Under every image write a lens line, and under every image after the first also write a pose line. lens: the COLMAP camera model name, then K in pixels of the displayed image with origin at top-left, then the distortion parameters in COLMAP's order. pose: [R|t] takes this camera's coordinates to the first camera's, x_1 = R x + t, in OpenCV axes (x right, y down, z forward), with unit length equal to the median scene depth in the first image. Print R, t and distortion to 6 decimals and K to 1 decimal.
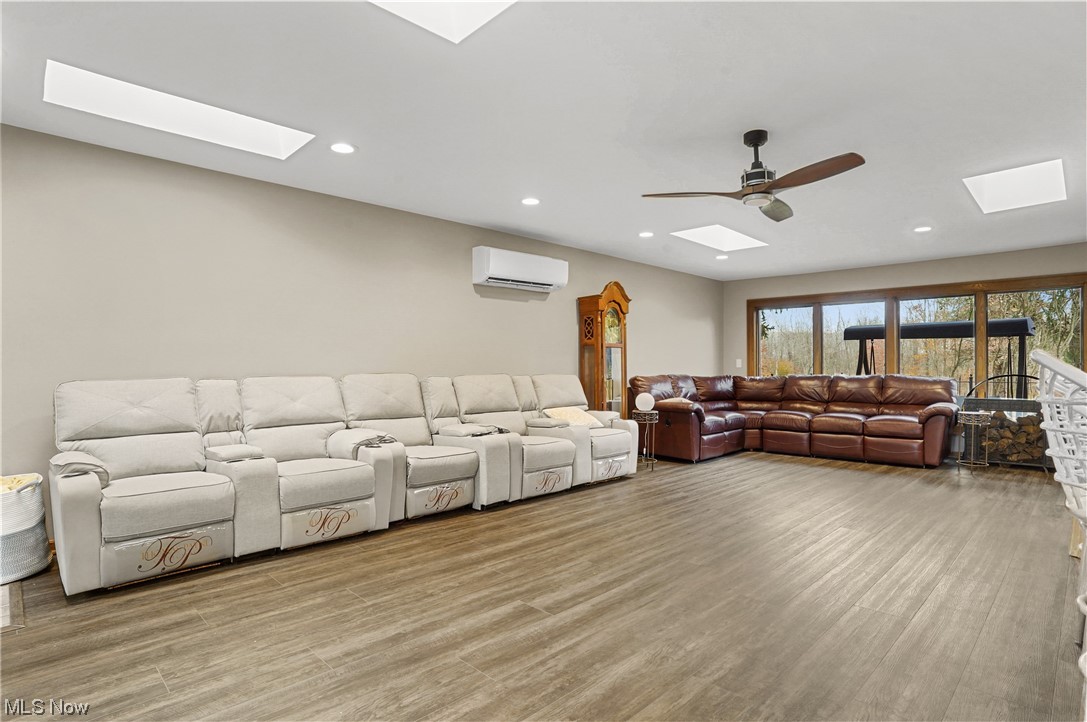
lens RADIAL K [[560.7, 0, 538.4], [0, 560.7, 376.3], [0, 0, 1]] dist [-0.035838, 0.000196]
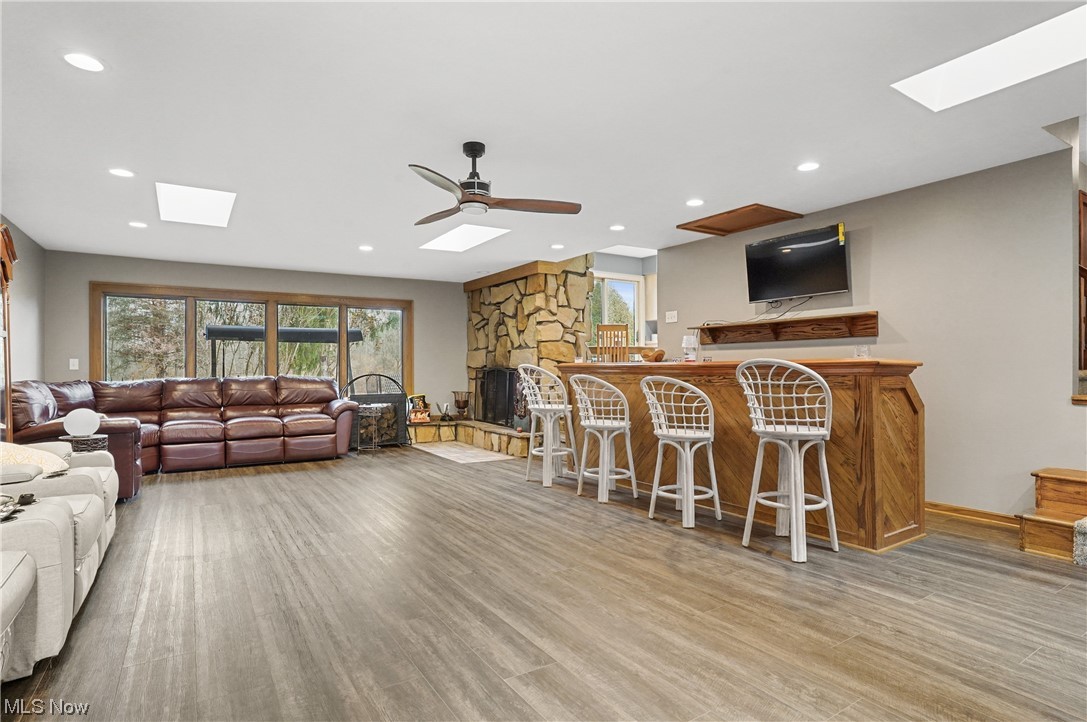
lens RADIAL K [[570.9, 0, 537.9], [0, 570.9, 364.8], [0, 0, 1]] dist [-0.035018, 0.000472]
pose [[0.210869, 0.006396, 0.977493, -0.336722], [0.020428, 0.999731, -0.010948, -0.002788], [-0.977301, 0.022277, 0.210682, 0.349801]]
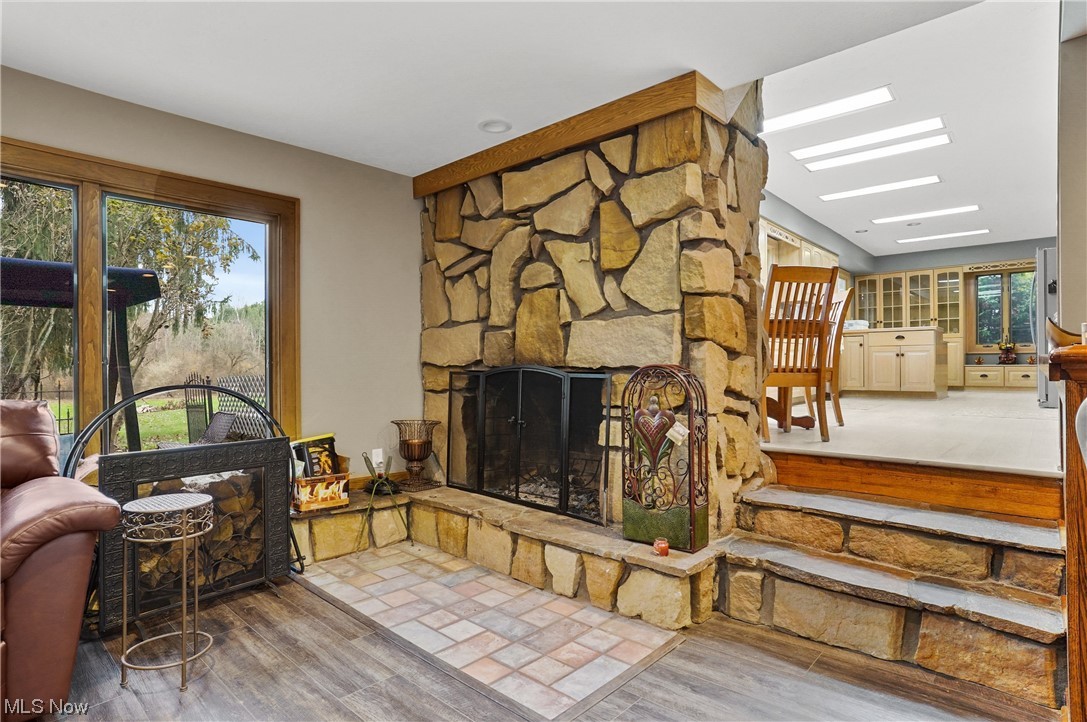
lens RADIAL K [[570.9, 0, 537.9], [0, 570.9, 364.8], [0, 0, 1]] dist [-0.035018, 0.000472]
pose [[-0.048857, 0.003918, 0.998798, 0.407872], [0.023436, 0.999721, -0.002775, -0.011633], [-0.998531, 0.023273, -0.048935, 0.742014]]
